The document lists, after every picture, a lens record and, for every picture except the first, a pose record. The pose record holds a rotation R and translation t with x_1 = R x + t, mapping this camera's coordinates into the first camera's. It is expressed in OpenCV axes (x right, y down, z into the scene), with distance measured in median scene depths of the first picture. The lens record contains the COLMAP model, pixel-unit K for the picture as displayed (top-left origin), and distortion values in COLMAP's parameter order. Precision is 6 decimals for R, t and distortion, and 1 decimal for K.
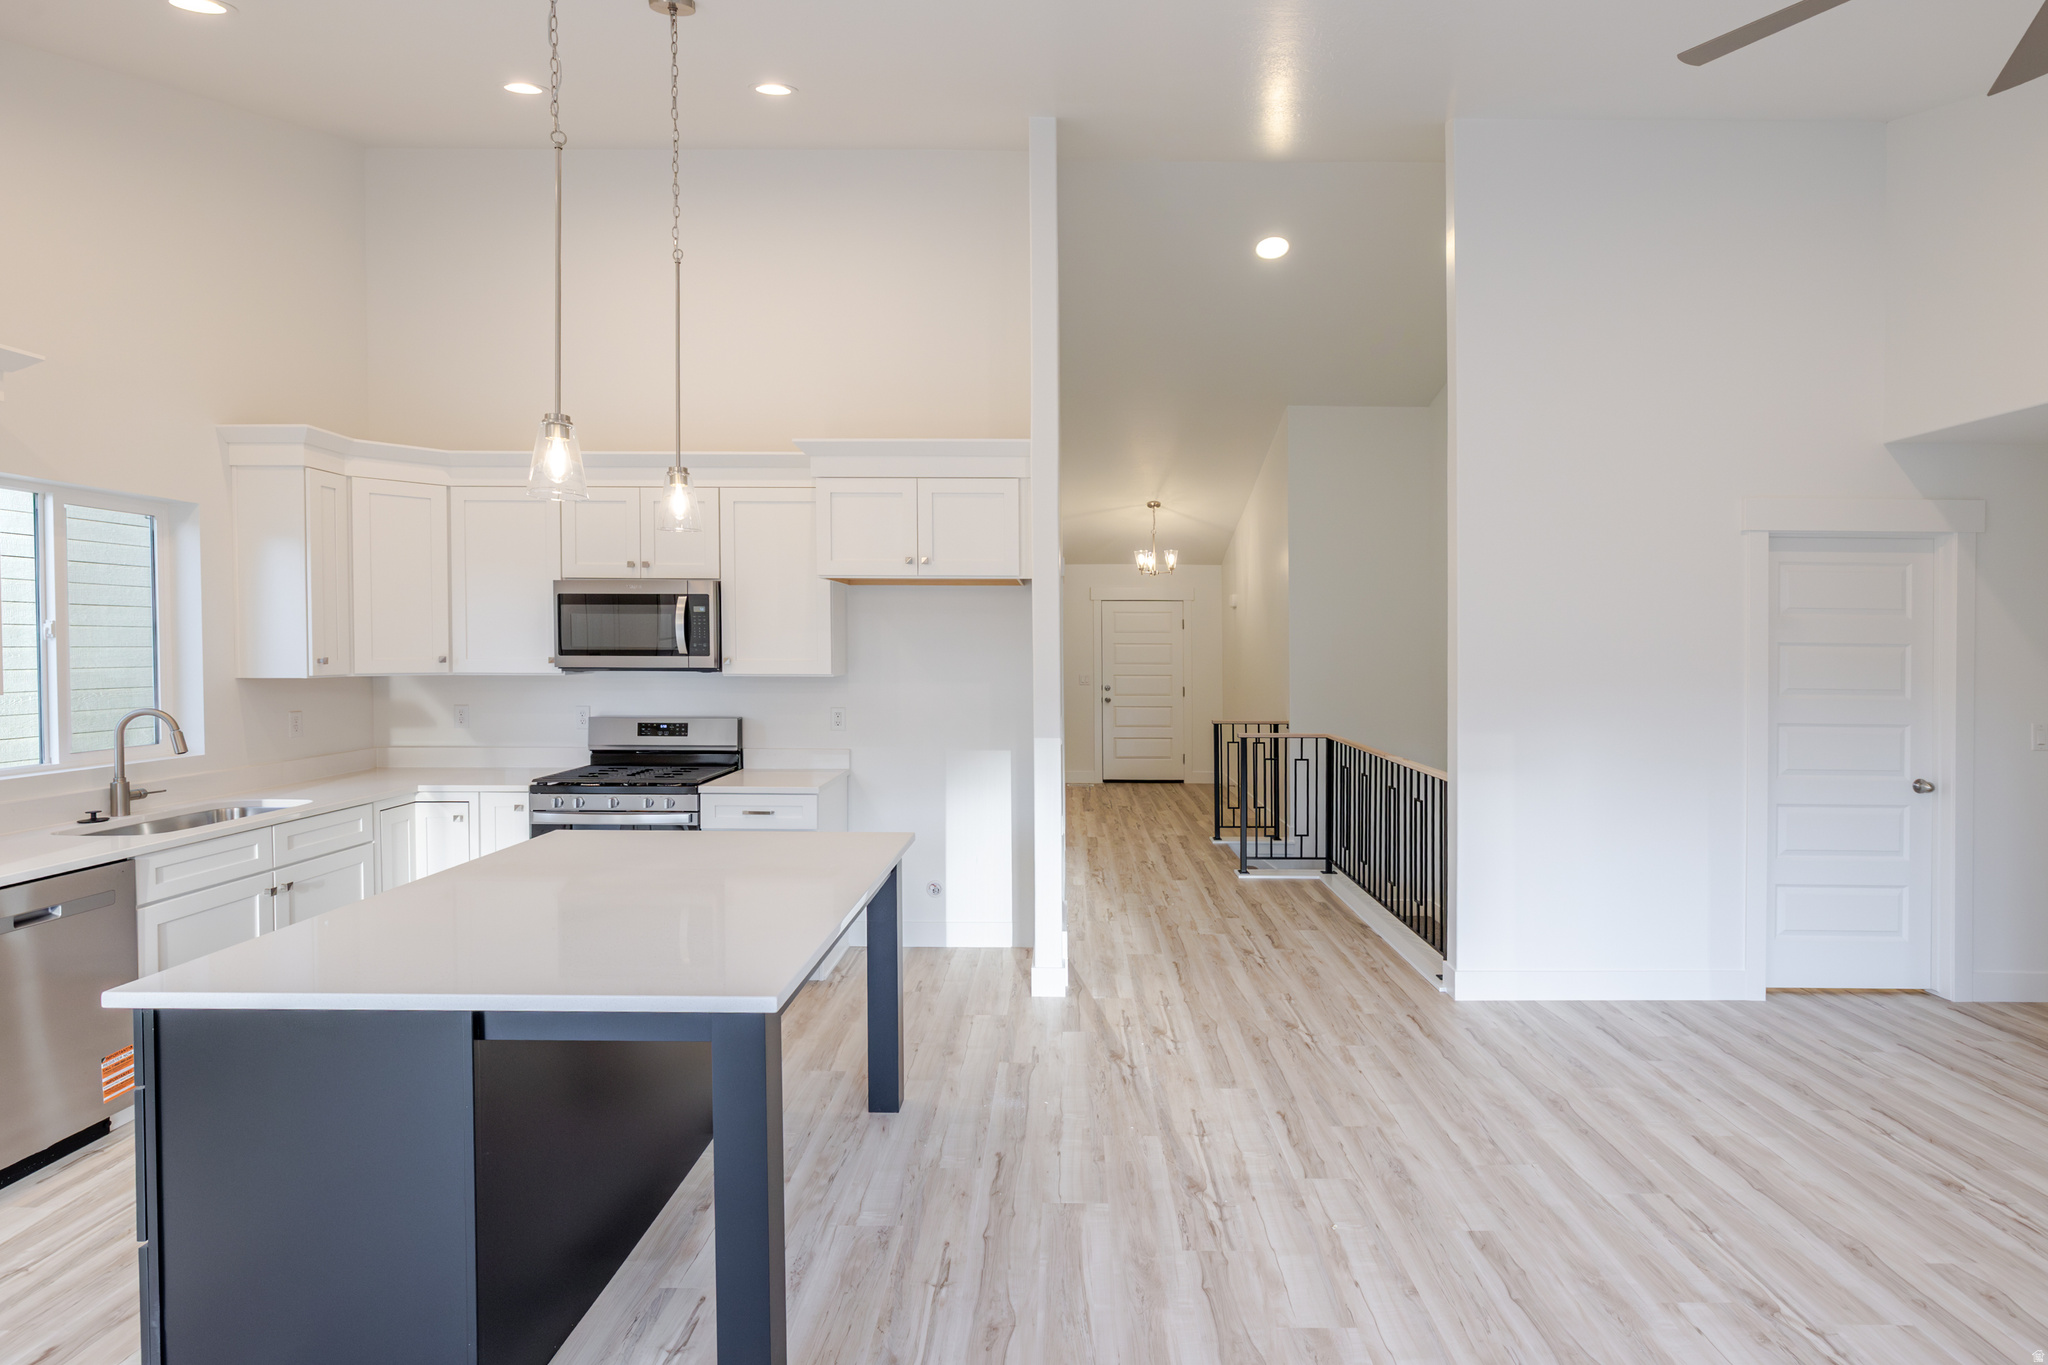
lens RADIAL K [[1004.8, 0, 1069.9], [0, 1004.8, 666.8], [0, 0, 1]] dist [-0.001136, 0.000980]
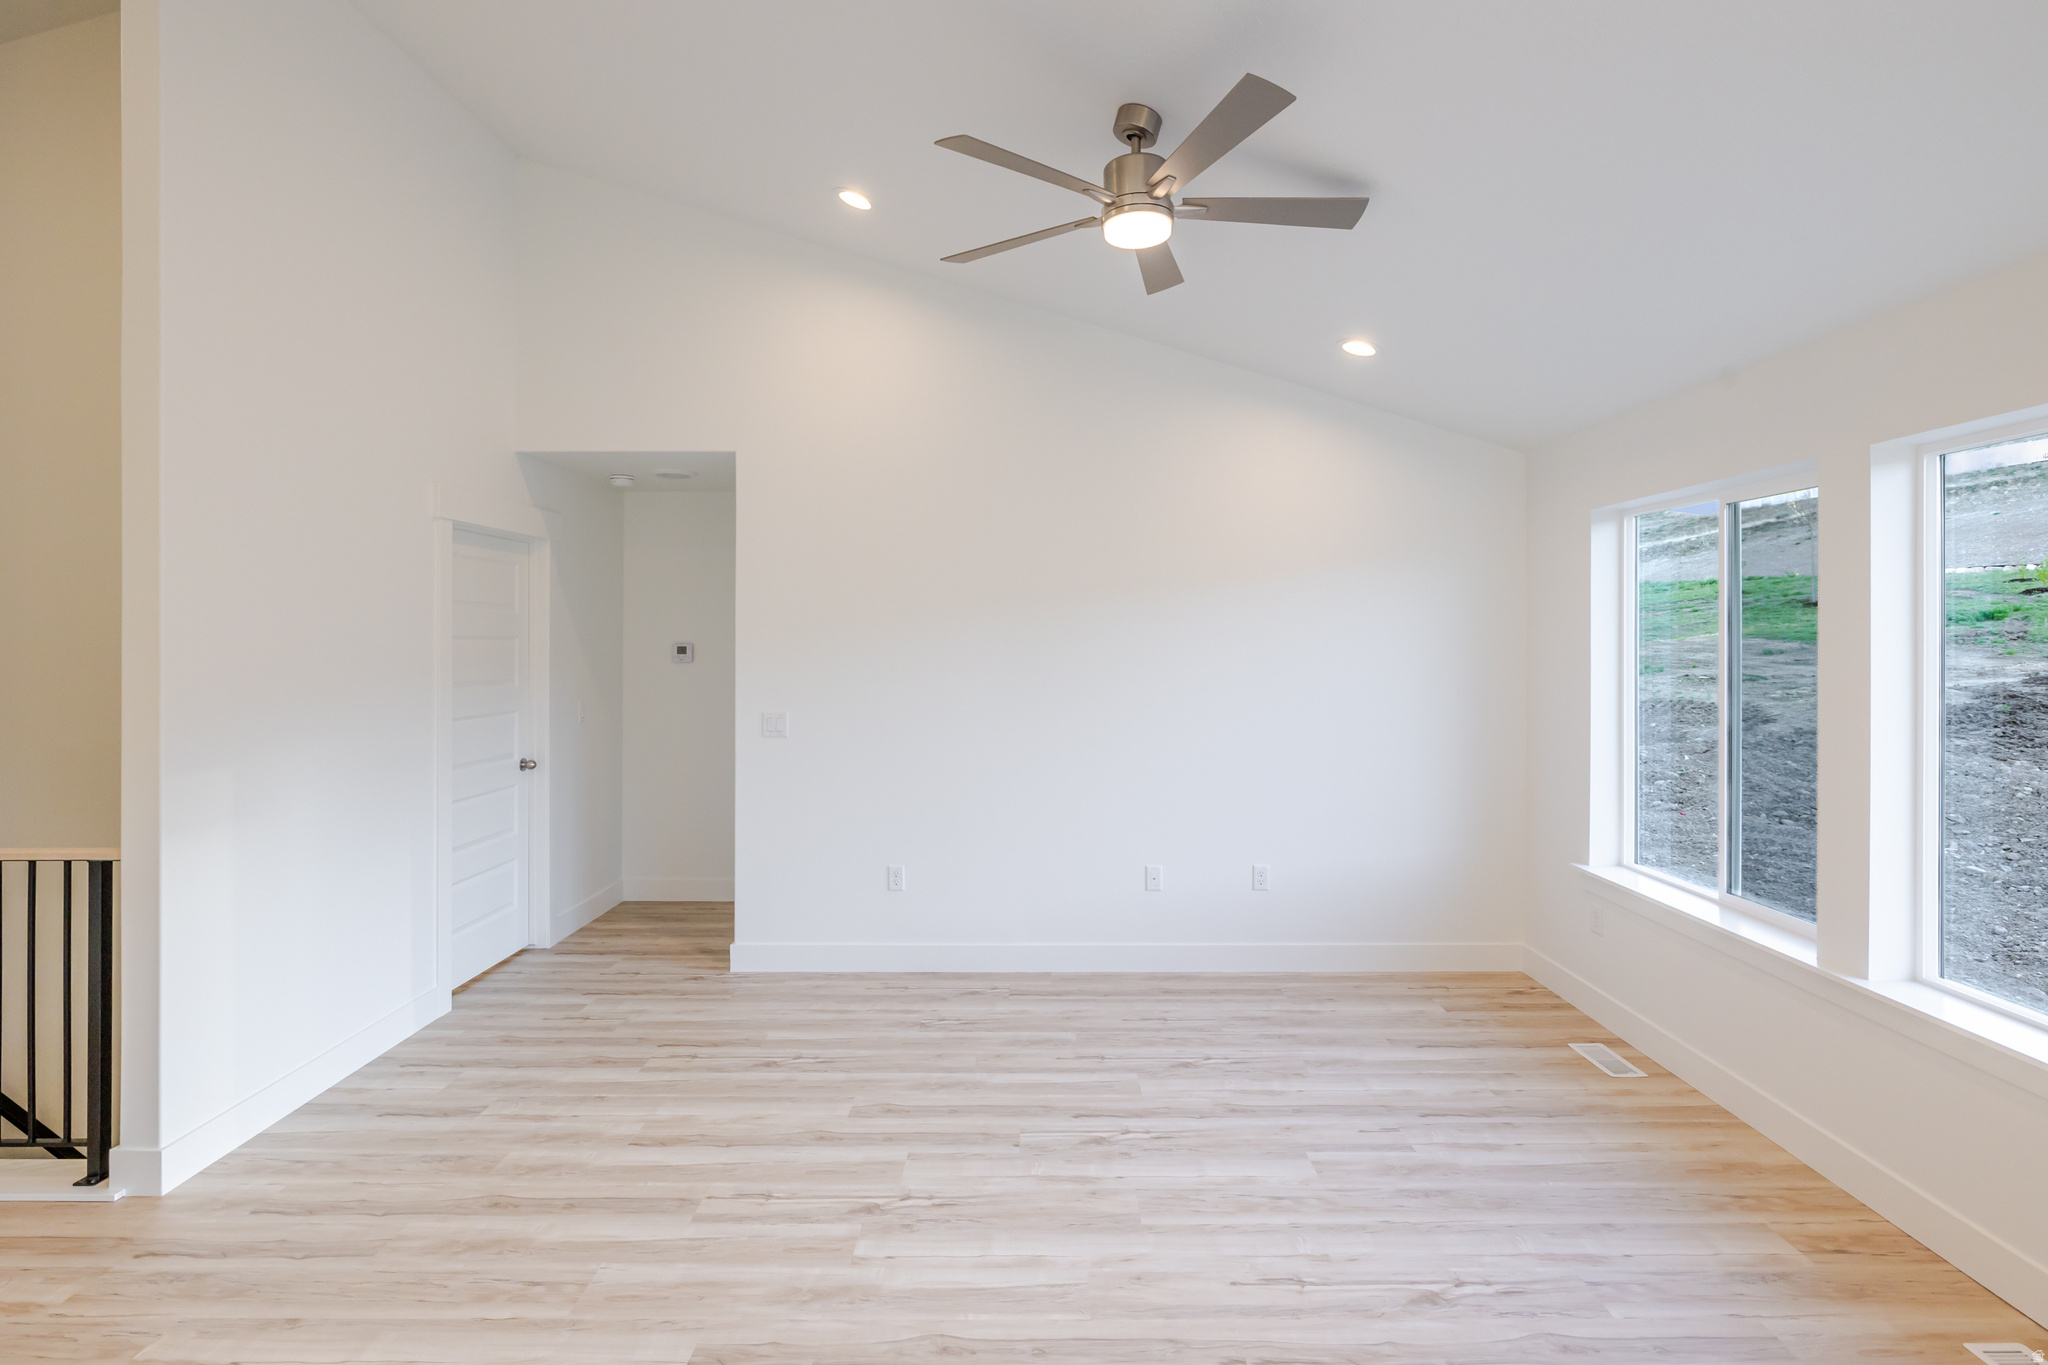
lens RADIAL K [[987.2, 0, 1024.0], [0, 987.2, 682.5], [0, 0, 1]] dist [-0.002602, 0.000076]
pose [[-0.001747, -0.051484, 0.998672, -0.255486], [0.022012, 0.998430, 0.051510, -0.018769], [-0.999756, 0.022073, -0.000611, 0.487240]]
